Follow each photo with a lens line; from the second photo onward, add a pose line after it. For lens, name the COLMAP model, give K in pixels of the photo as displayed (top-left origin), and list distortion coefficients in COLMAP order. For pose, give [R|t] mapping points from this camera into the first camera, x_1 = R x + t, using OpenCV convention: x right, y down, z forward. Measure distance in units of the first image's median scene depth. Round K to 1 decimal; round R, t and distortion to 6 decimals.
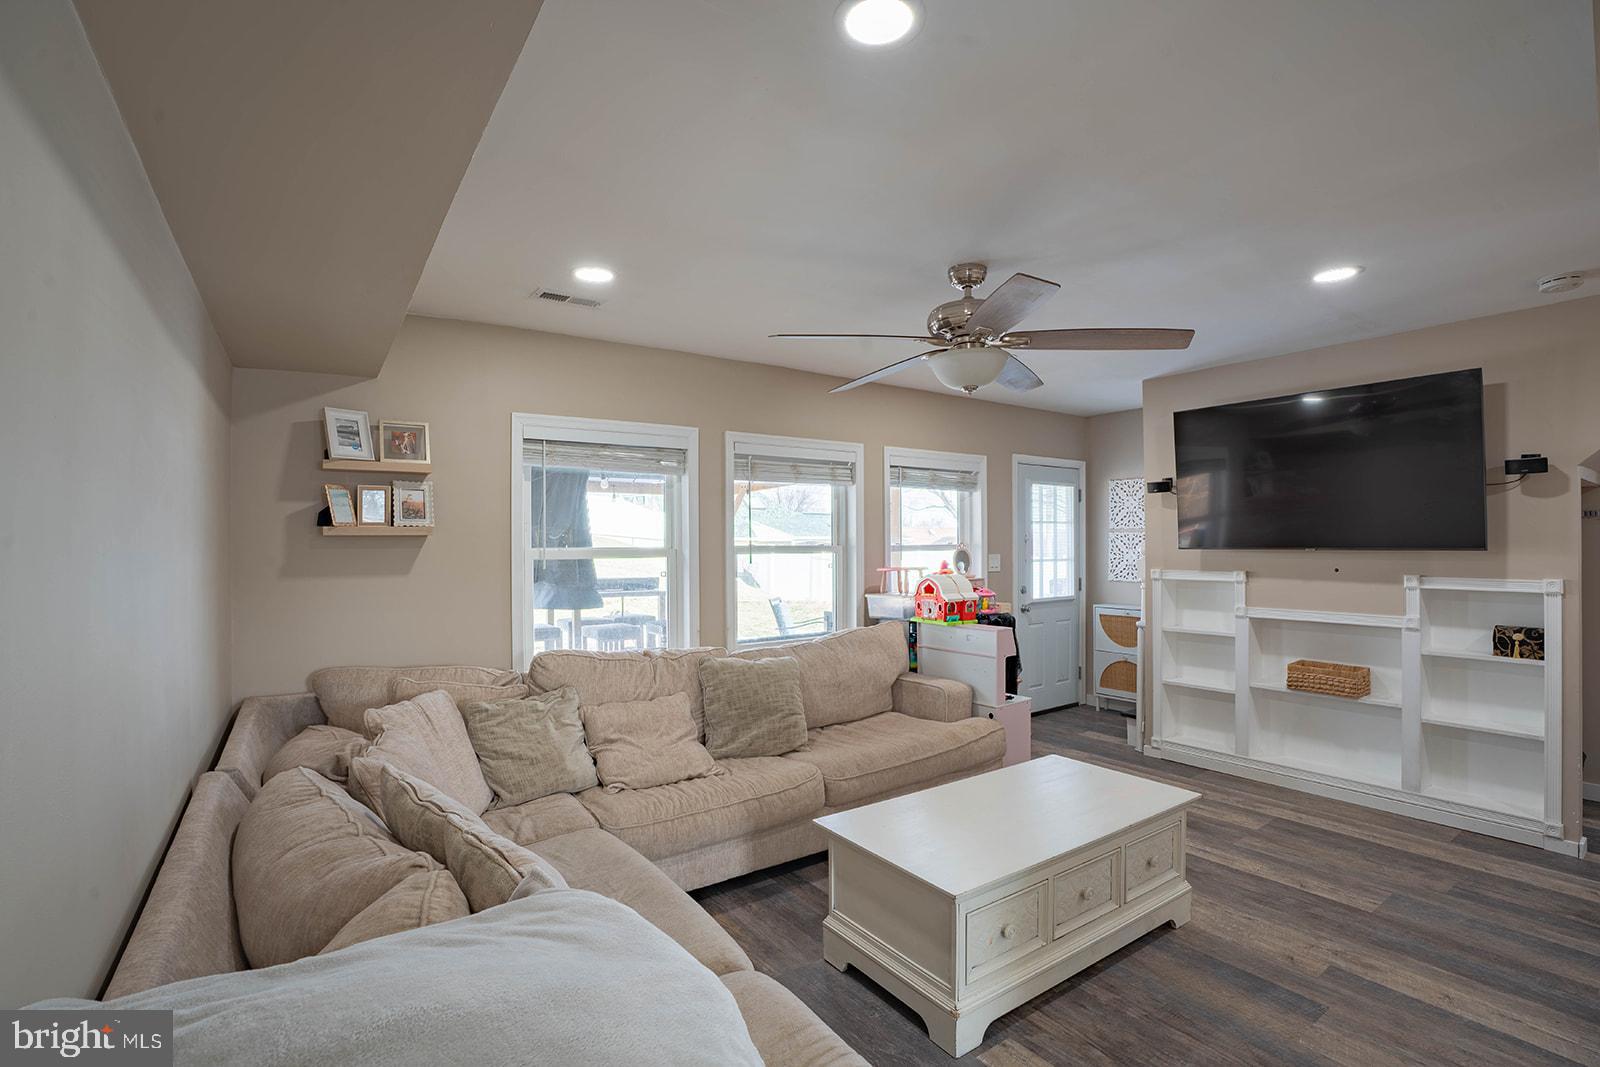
lens RADIAL K [[741.5, 0, 799.6], [0, 741.5, 534.9], [0, 0, 1]] dist [-0.046064, 0.001190]
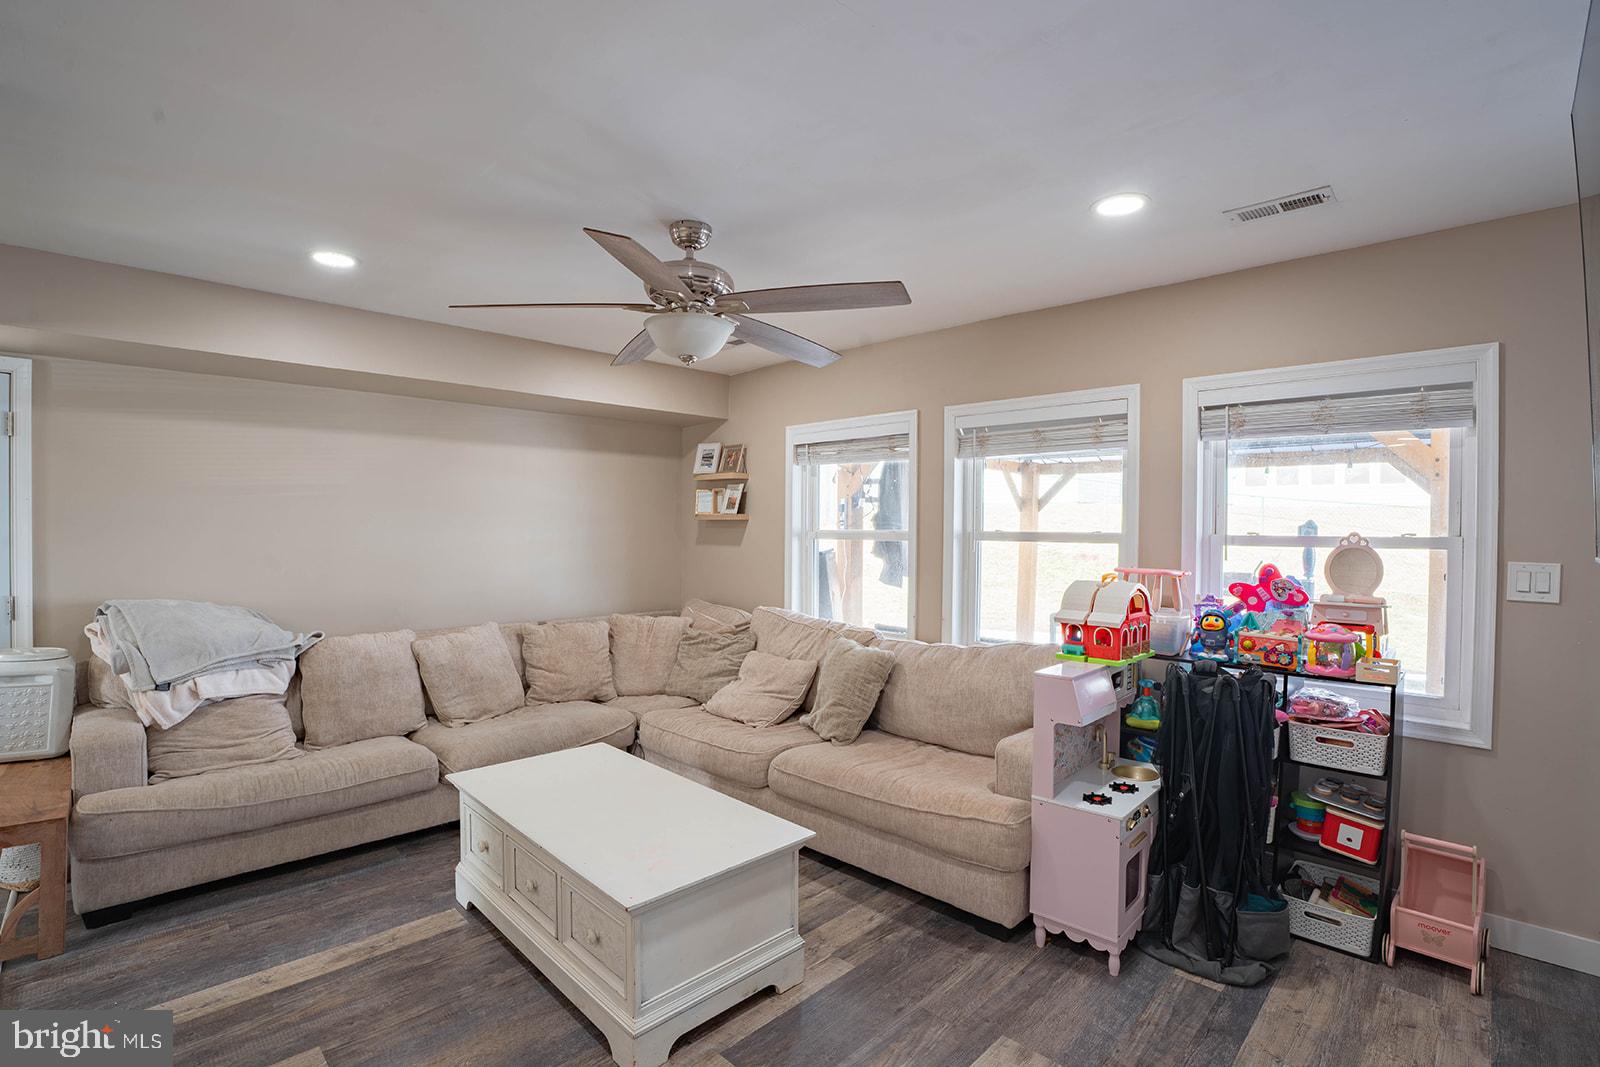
lens RADIAL K [[741.5, 0, 790.1], [0, 741.5, 530.4], [0, 0, 1]] dist [-0.046064, 0.001190]
pose [[0.177845, 0.013288, -0.983969, 0.777859], [-0.000484, 0.999910, 0.013416, 0.002227], [0.984058, -0.001910, 0.177835, 0.642402]]
